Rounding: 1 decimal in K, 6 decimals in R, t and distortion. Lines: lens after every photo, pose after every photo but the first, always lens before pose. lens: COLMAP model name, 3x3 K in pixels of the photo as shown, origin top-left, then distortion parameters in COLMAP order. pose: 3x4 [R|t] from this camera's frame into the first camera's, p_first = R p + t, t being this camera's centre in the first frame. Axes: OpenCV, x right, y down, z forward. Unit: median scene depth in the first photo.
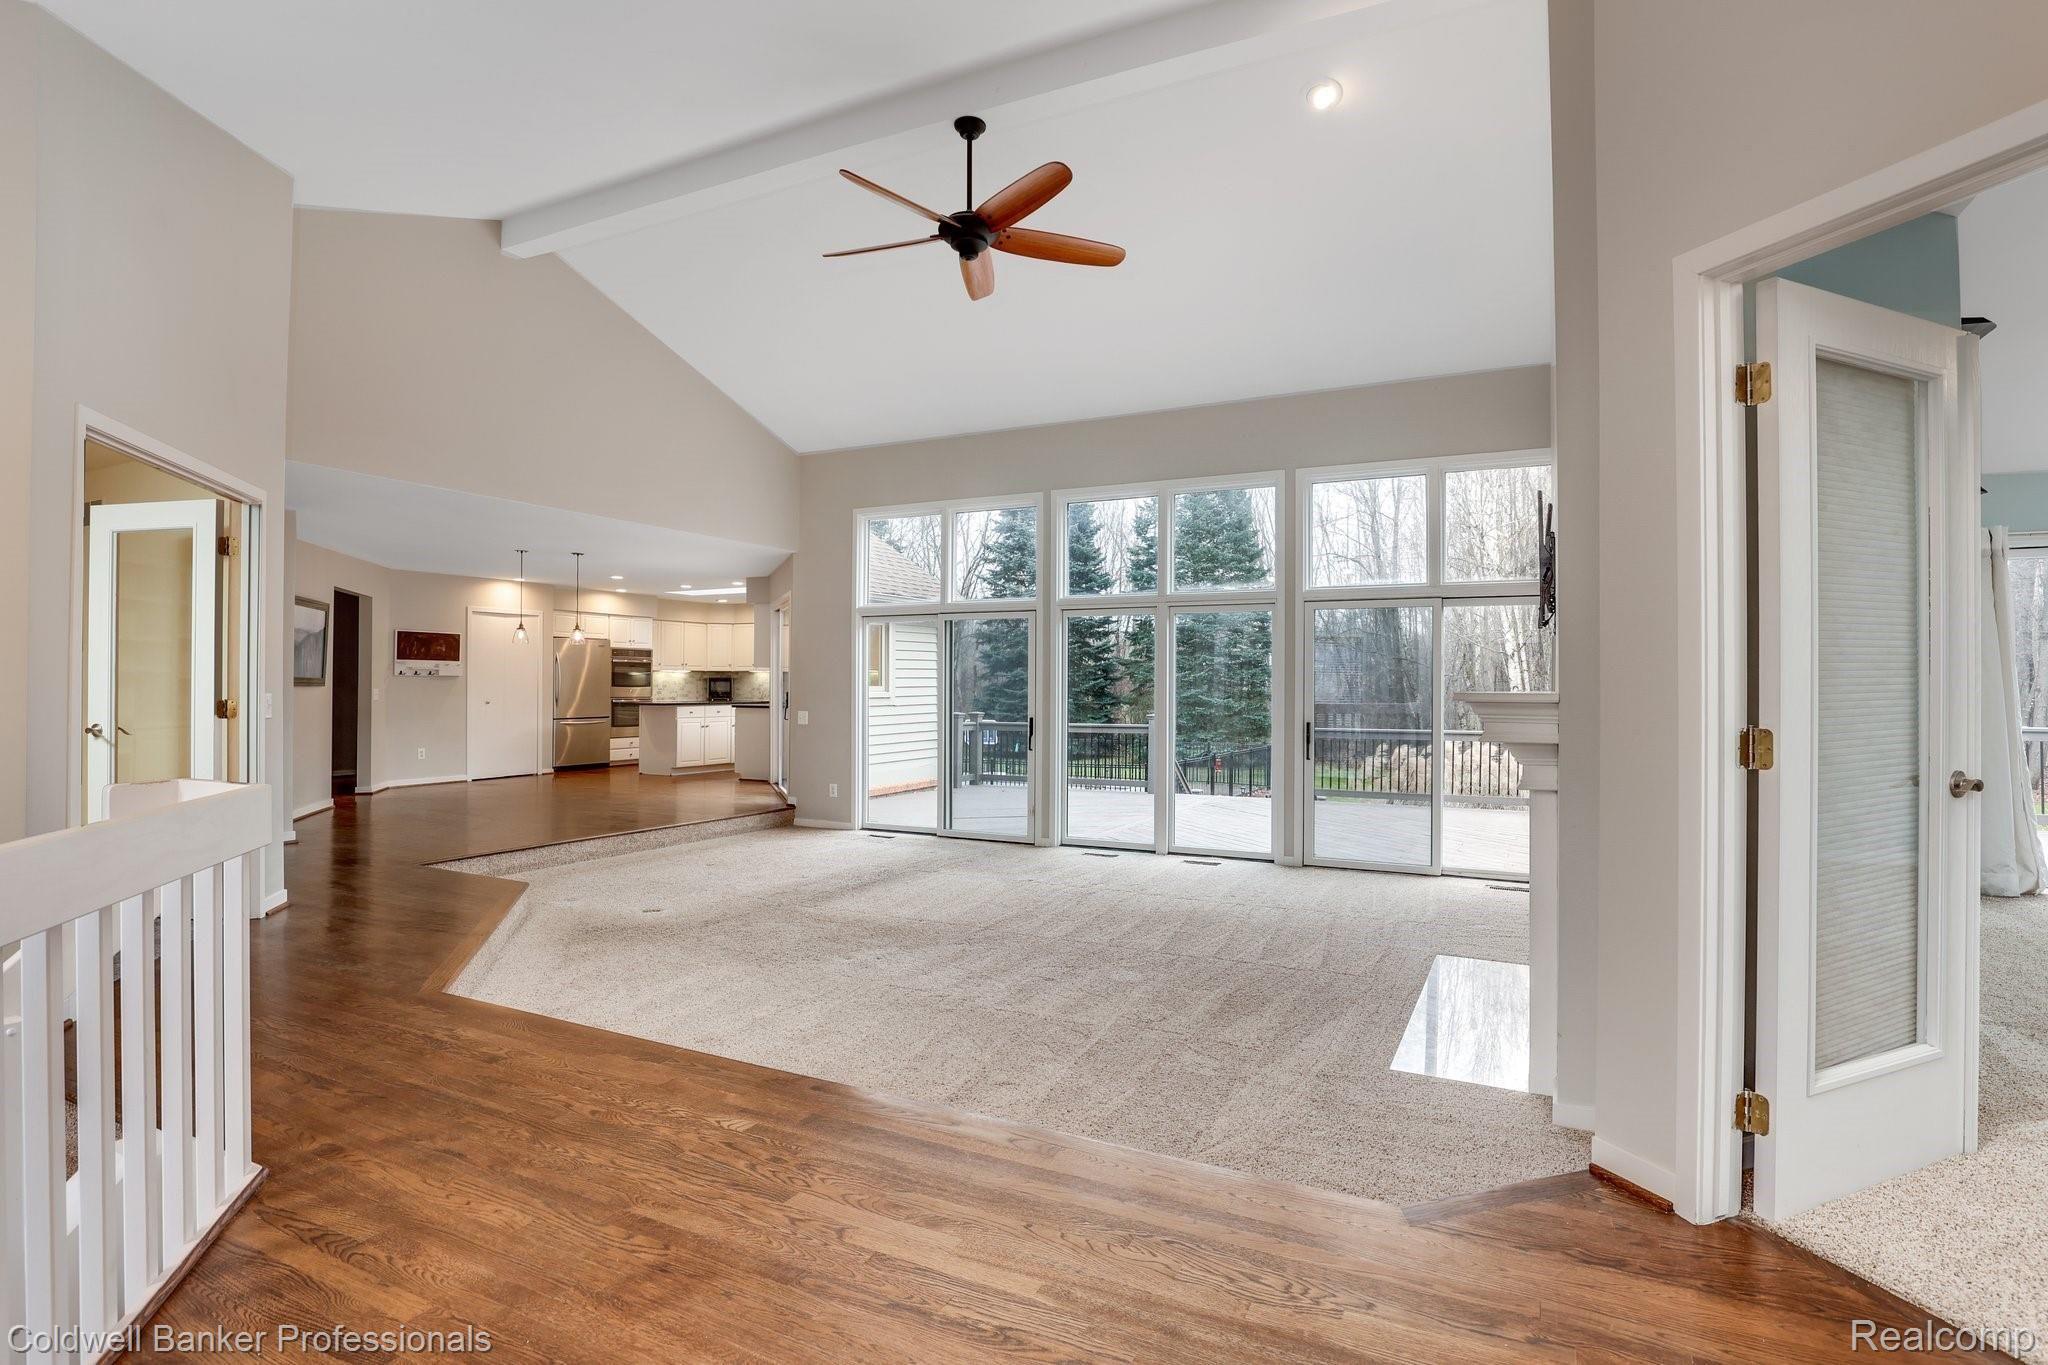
lens RADIAL K [[1019.0, 0, 1032.7], [0, 1019.0, 681.5], [0, 0, 1]] dist [-0.001211, -0.000228]
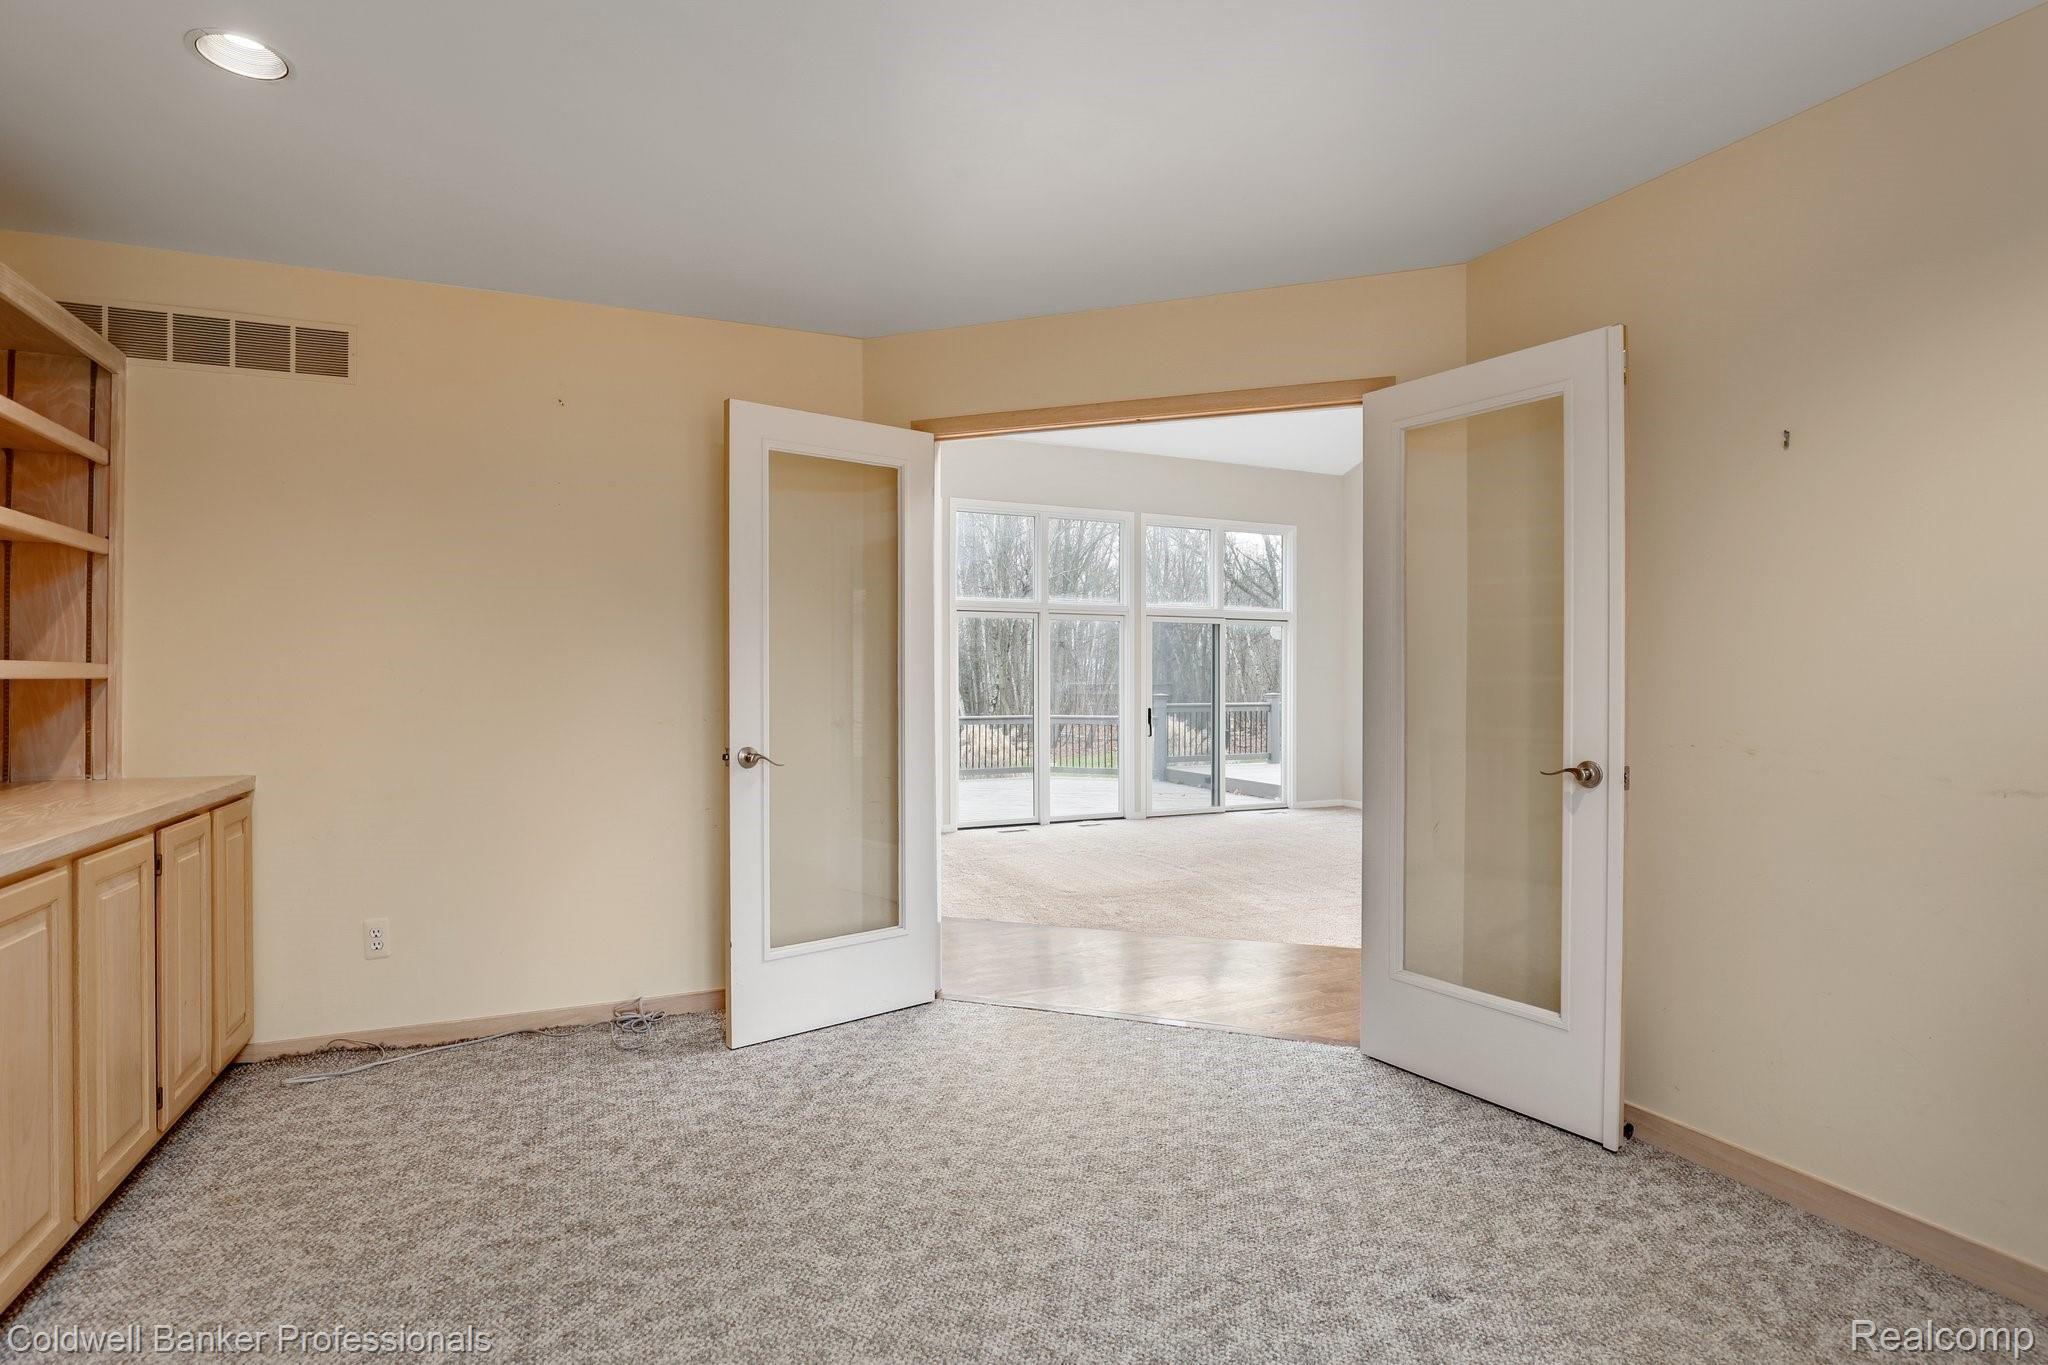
lens RADIAL K [[1019.0, 0, 1032.7], [0, 1019.0, 681.5], [0, 0, 1]] dist [-0.001211, -0.000228]
pose [[0.623686, -0.004725, 0.781660, -0.809262], [0.003153, 0.999989, 0.003529, -0.000309], [-0.781668, 0.000263, 0.623694, 0.287690]]
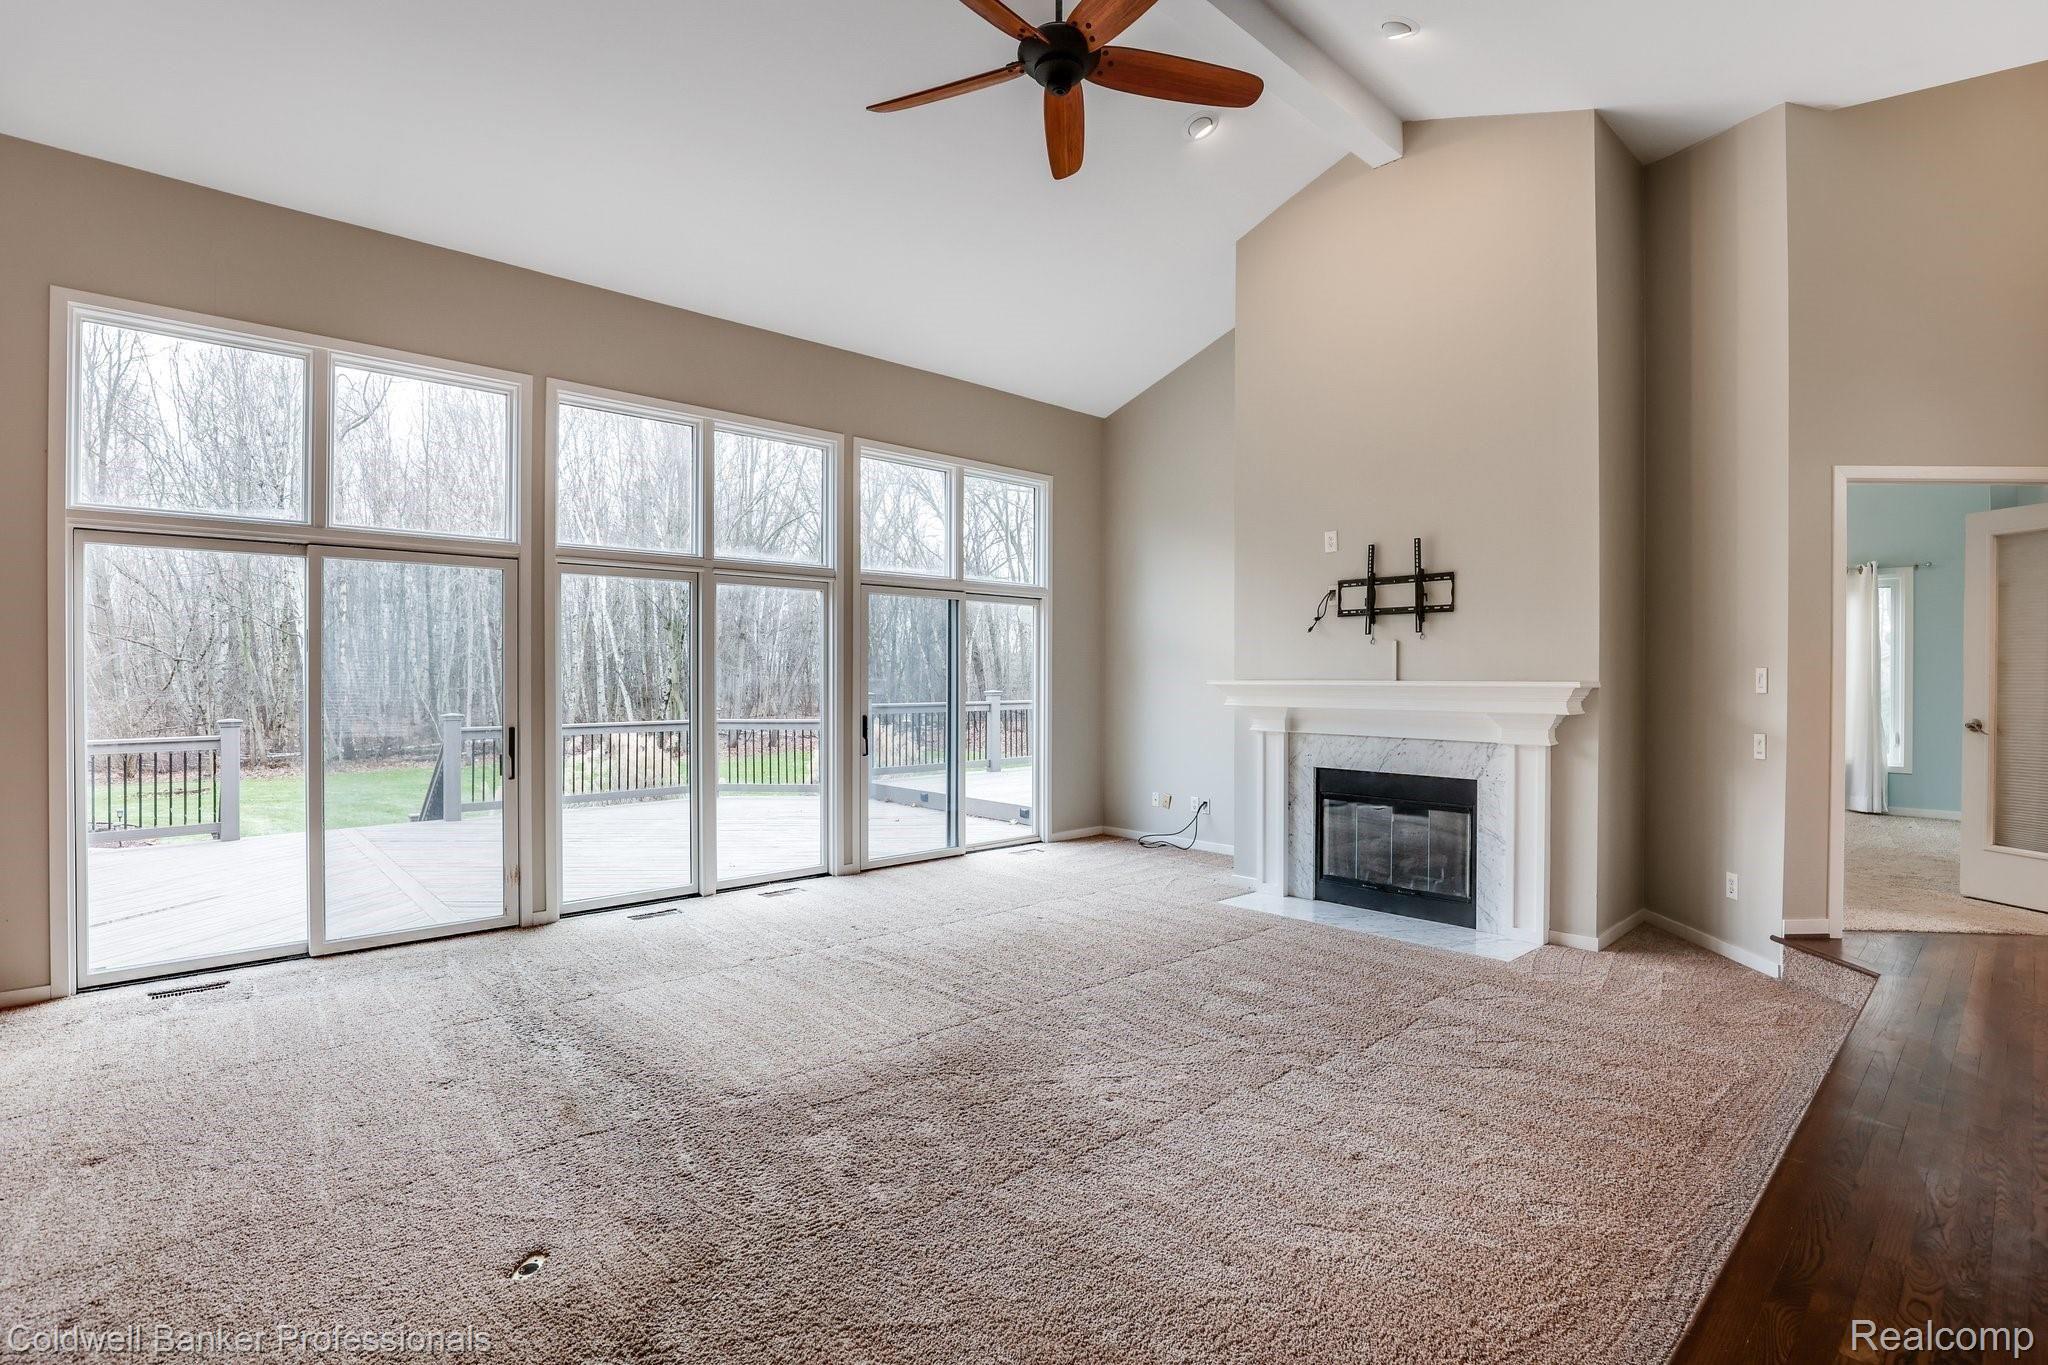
lens RADIAL K [[1019.0, 0, 1032.7], [0, 1019.0, 681.5], [0, 0, 1]] dist [-0.001211, -0.000228]
pose [[0.359593, -0.007479, 0.933079, -0.510636], [-0.001520, 0.999962, 0.008600, 0.000899], [-0.933108, -0.004511, 0.359568, 0.505771]]
